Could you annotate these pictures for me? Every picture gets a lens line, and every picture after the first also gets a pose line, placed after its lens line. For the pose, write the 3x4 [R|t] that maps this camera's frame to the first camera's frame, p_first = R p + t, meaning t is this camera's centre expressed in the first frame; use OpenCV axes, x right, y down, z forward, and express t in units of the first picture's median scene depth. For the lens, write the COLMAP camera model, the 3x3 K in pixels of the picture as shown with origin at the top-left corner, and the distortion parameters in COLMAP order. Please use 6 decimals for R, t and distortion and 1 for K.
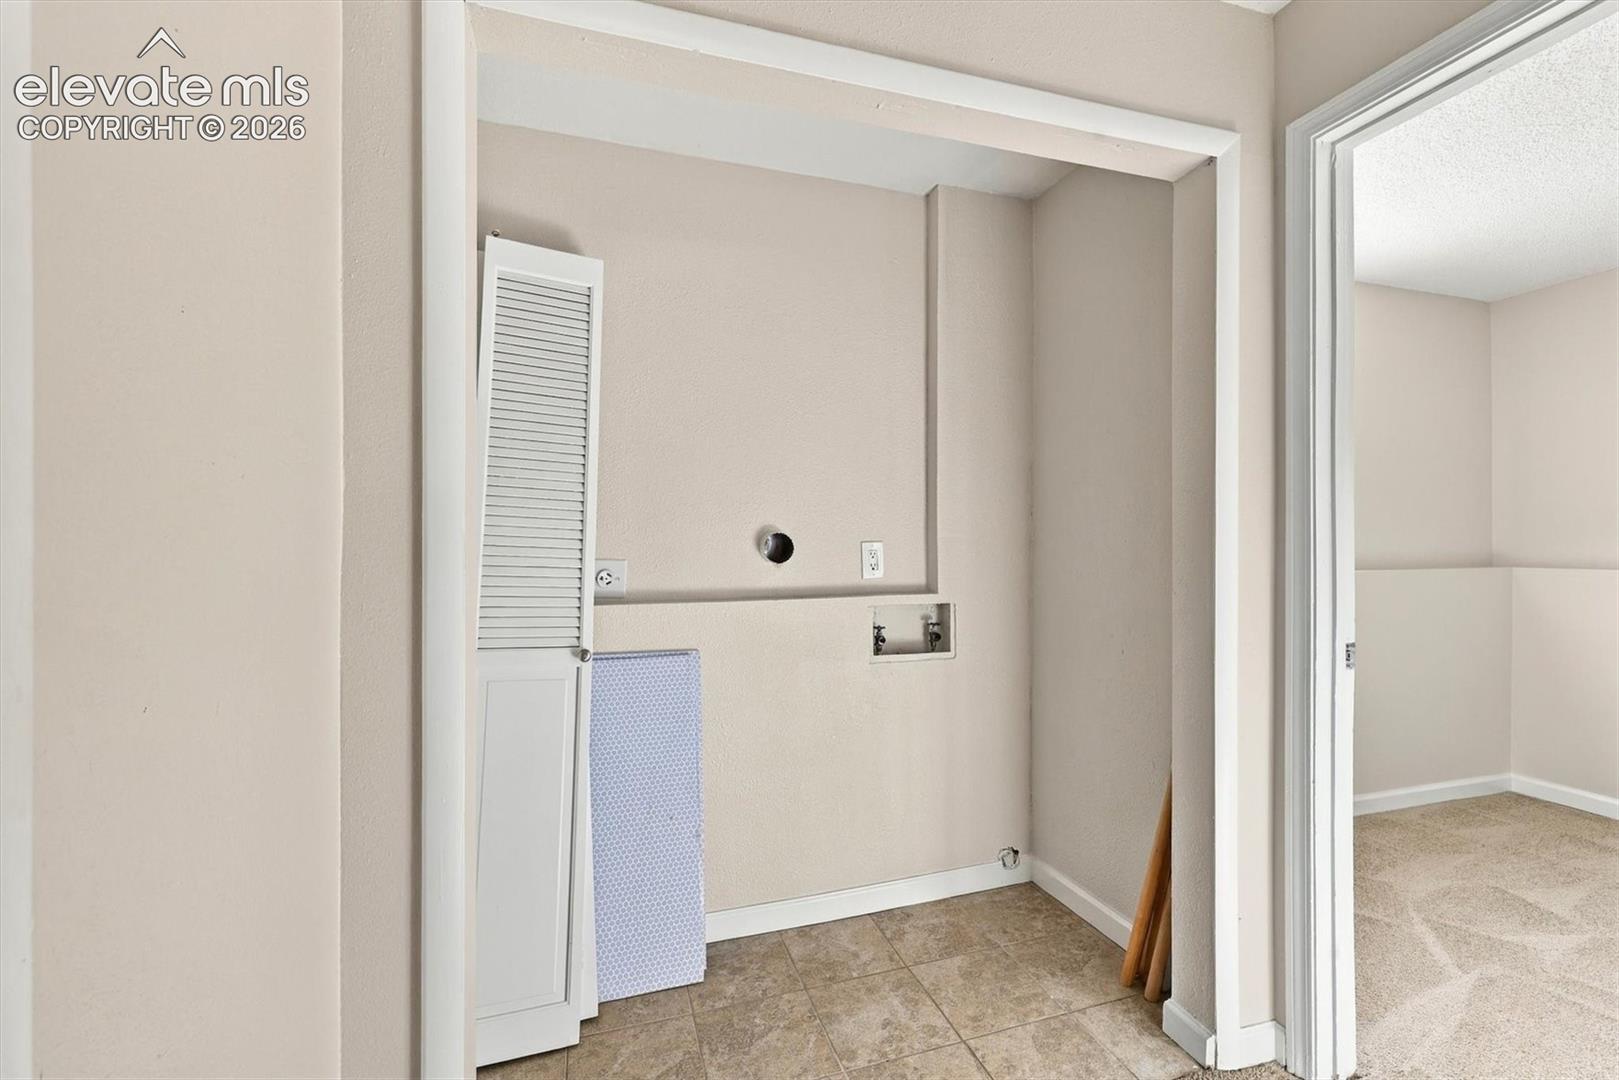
lens RADIAL K [[680.2, 0, 802.9], [0, 680.2, 536.8], [0, 0, 1]] dist [0.000036, -0.000154]
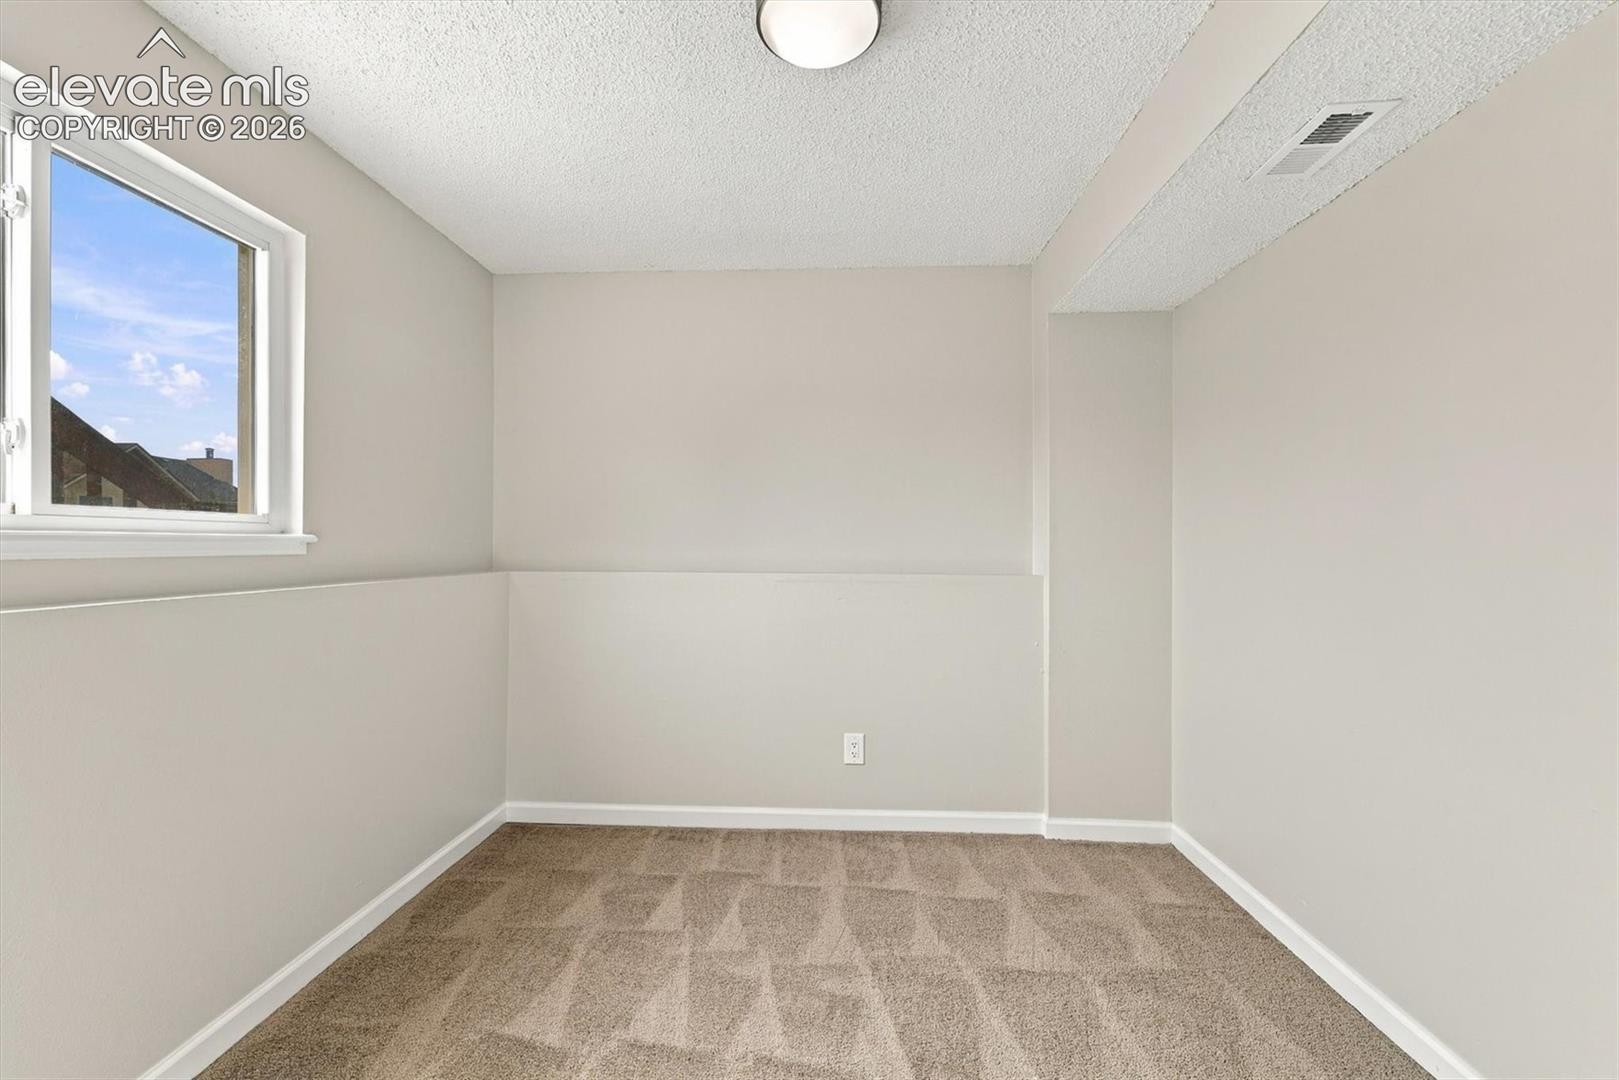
lens RADIAL K [[684.9, 0, 807.2], [0, 684.9, 544.0], [0, 0, 1]] dist [0.002751, 0.000148]
pose [[0.347254, 0.001961, 0.937769, 0.353945], [-0.006705, 0.999977, 0.000392, 0.007052], [-0.937747, -0.006424, 0.347259, 0.340095]]
